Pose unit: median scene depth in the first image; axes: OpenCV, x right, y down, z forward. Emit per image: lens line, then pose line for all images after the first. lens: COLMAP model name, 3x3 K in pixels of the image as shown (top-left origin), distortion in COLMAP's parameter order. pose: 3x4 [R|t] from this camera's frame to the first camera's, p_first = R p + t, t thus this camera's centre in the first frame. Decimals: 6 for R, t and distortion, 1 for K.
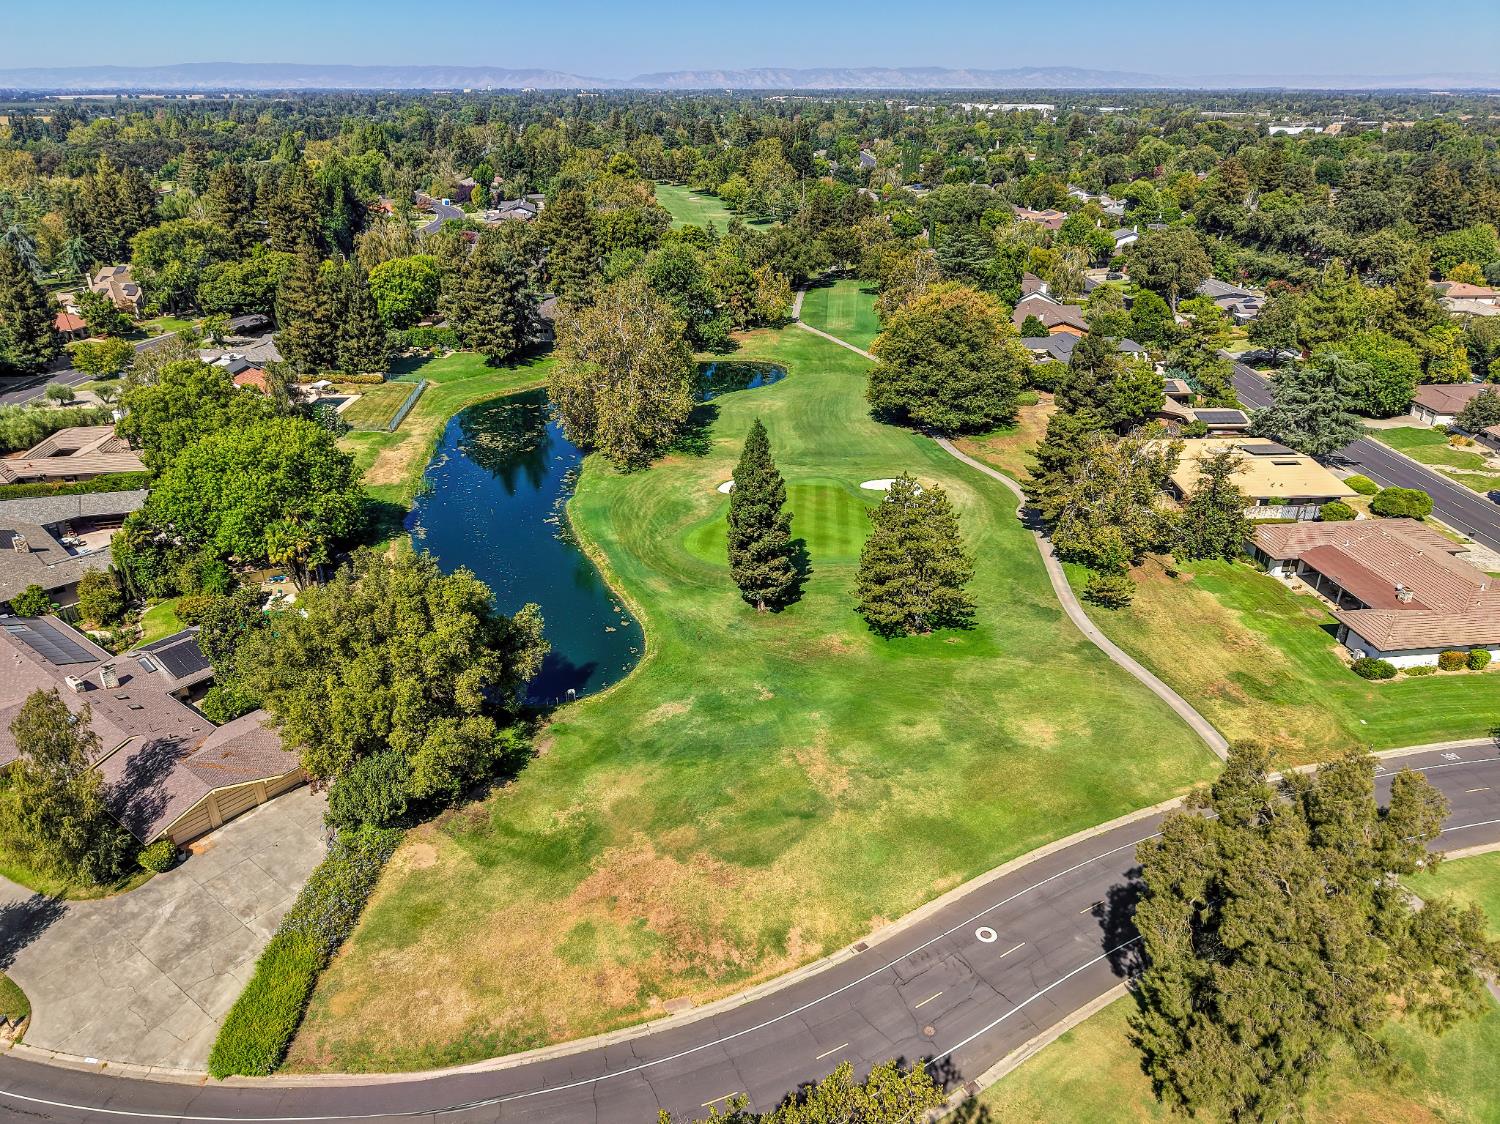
lens RADIAL K [[1025.2, 0, 752.6], [0, 1025.2, 560.2], [0, 0, 1]] dist [0.008629, -0.007541]
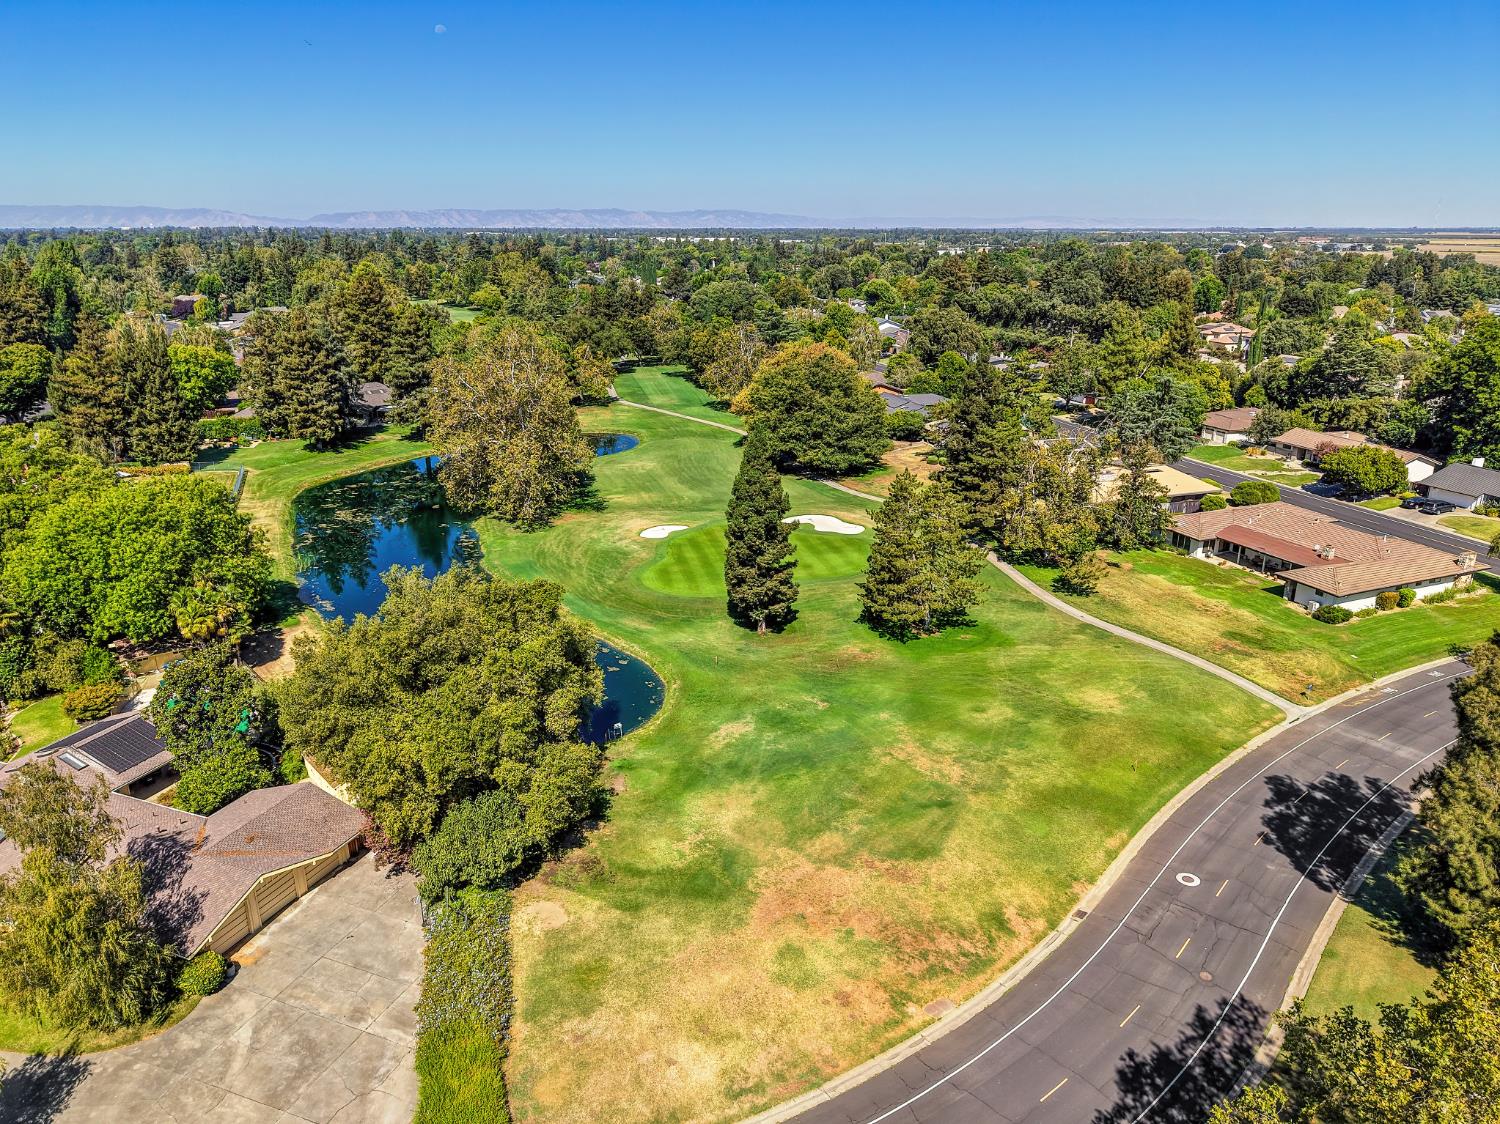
lens RADIAL K [[1014.1, 0, 750.0], [0, 1014.1, 562.0], [0, 0, 1]] dist [0.019437, -0.024693]
pose [[0.959858, -0.087778, 0.266399, -0.219718], [0.117494, 0.988255, -0.097713, 0.066612], [-0.254693, 0.125091, 0.958897, 0.090152]]
